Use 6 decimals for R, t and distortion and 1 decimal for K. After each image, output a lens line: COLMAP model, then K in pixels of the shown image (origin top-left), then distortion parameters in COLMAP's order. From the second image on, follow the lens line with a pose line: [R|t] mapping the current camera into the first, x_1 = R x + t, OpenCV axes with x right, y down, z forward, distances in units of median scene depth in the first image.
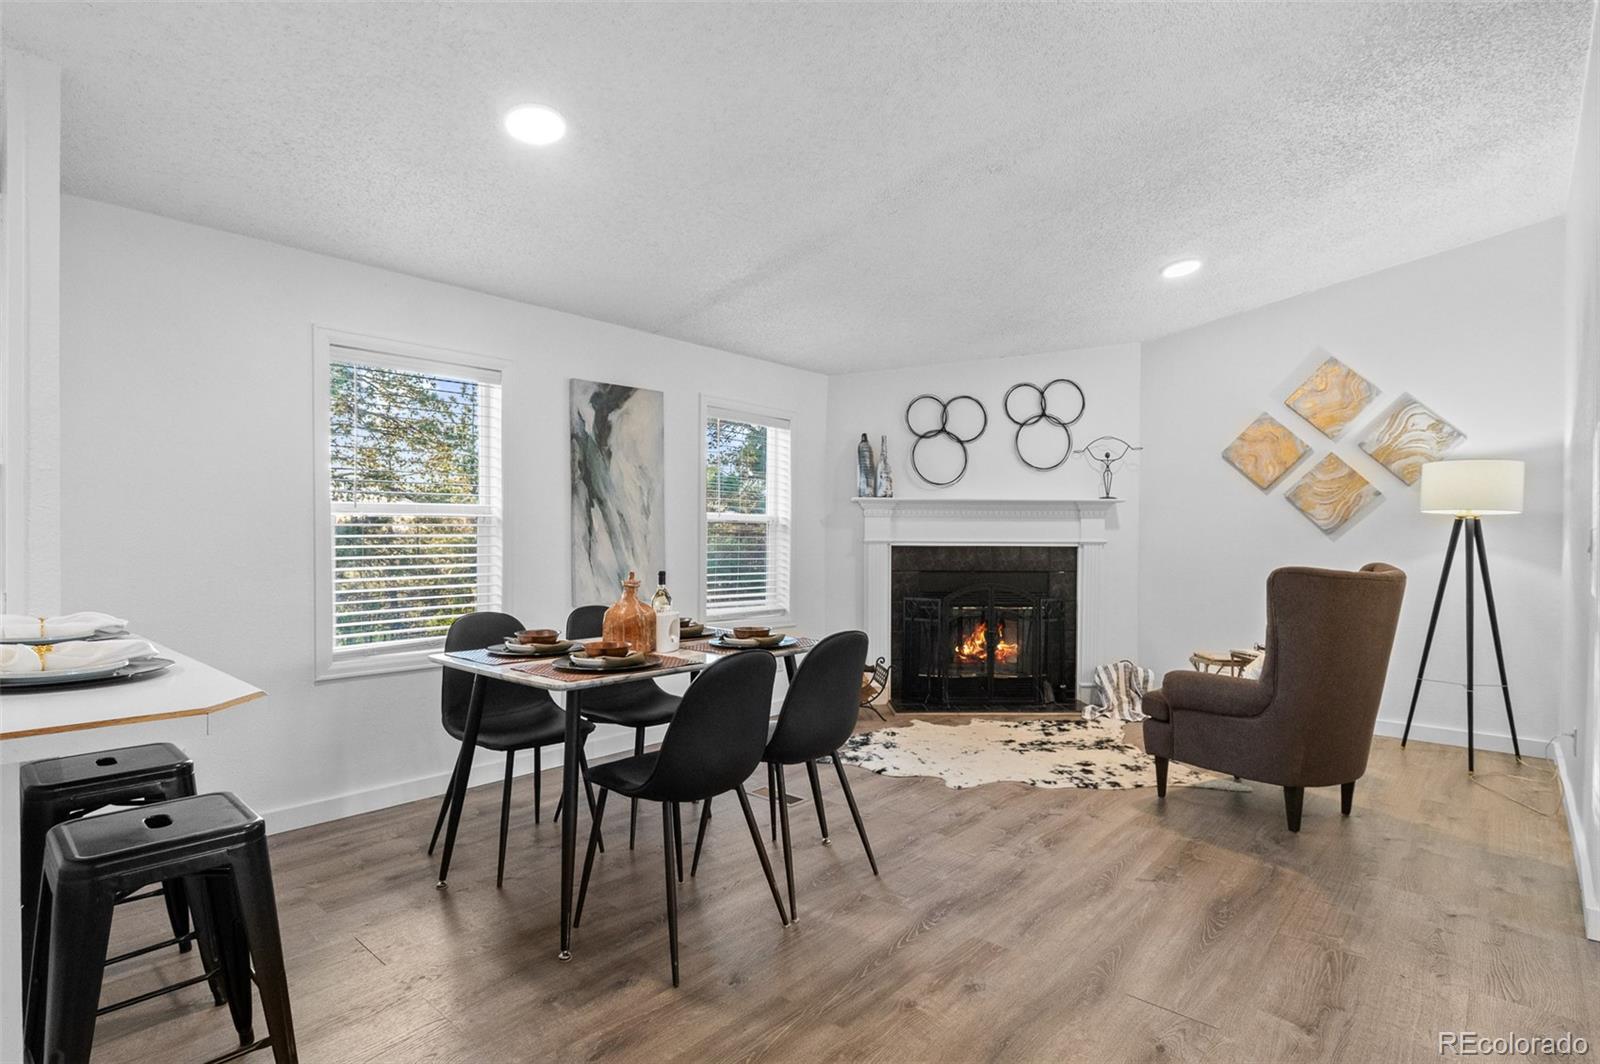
lens RADIAL K [[805.7, 0, 790.9], [0, 805.7, 529.2], [0, 0, 1]] dist [-0.015927, 0.000417]
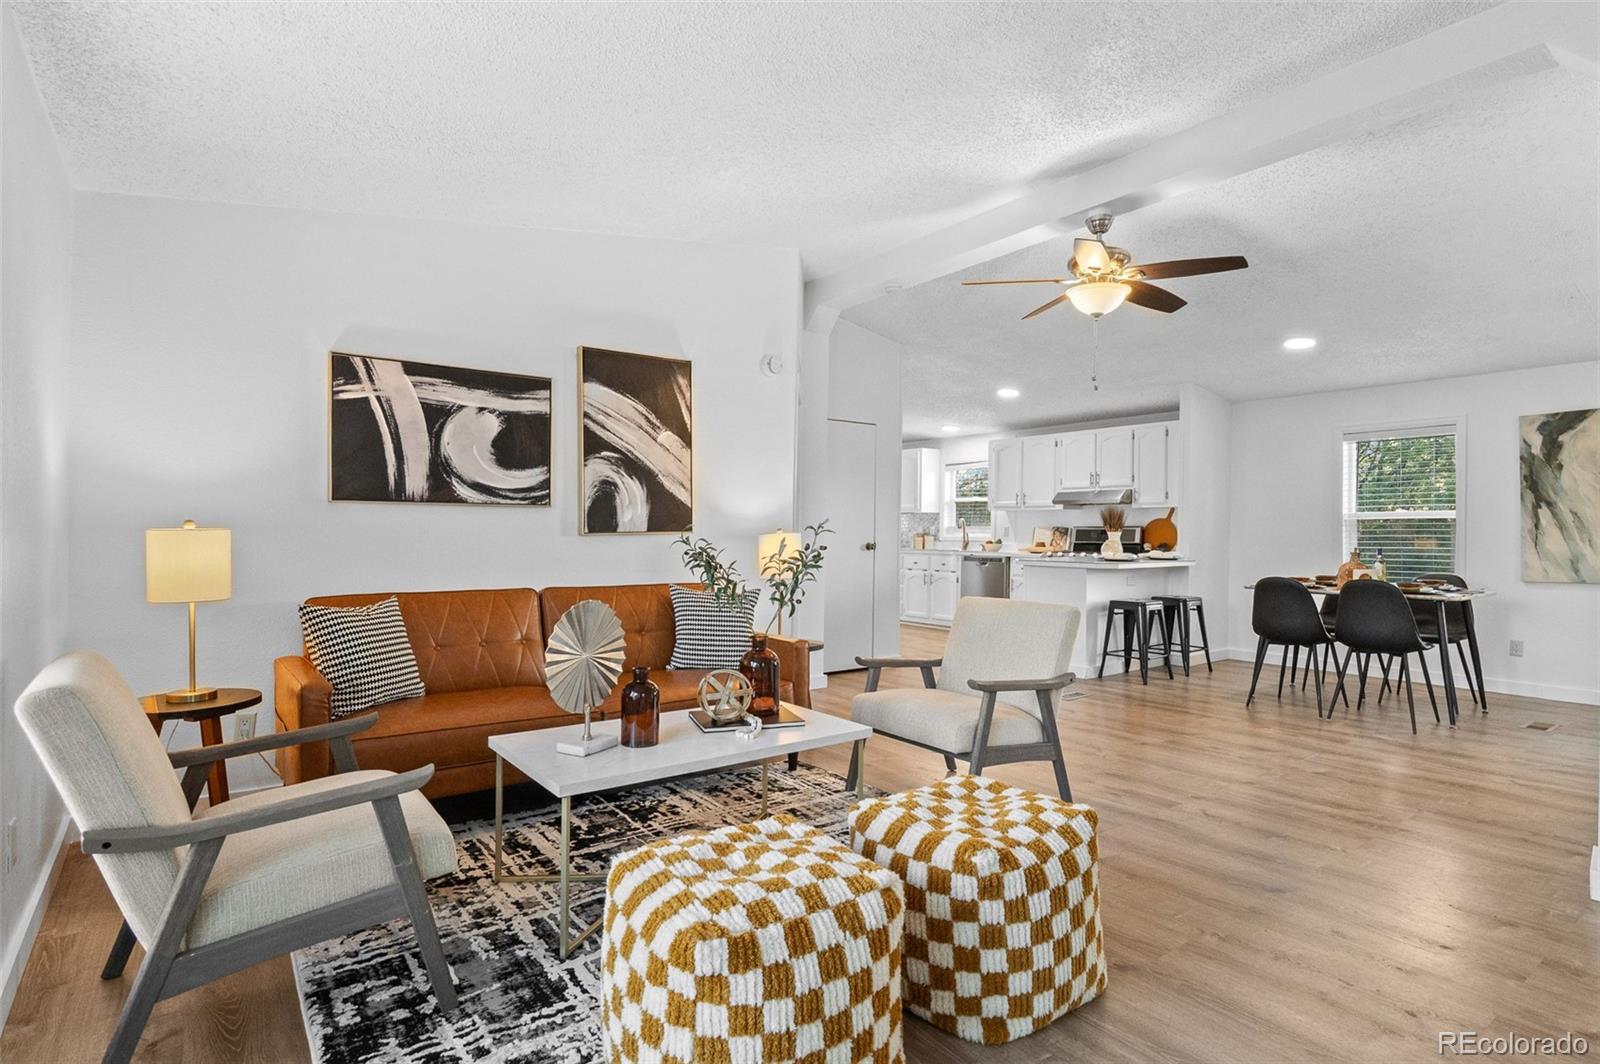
lens RADIAL K [[805.7, 0, 798.3], [0, 805.7, 533.7], [0, 0, 1]] dist [-0.015927, 0.000417]
pose [[-0.210855, -0.003951, -0.977509, 1.292652], [-0.001662, 0.999992, -0.003683, 0.021355], [0.977516, 0.000848, -0.210859, 0.073023]]
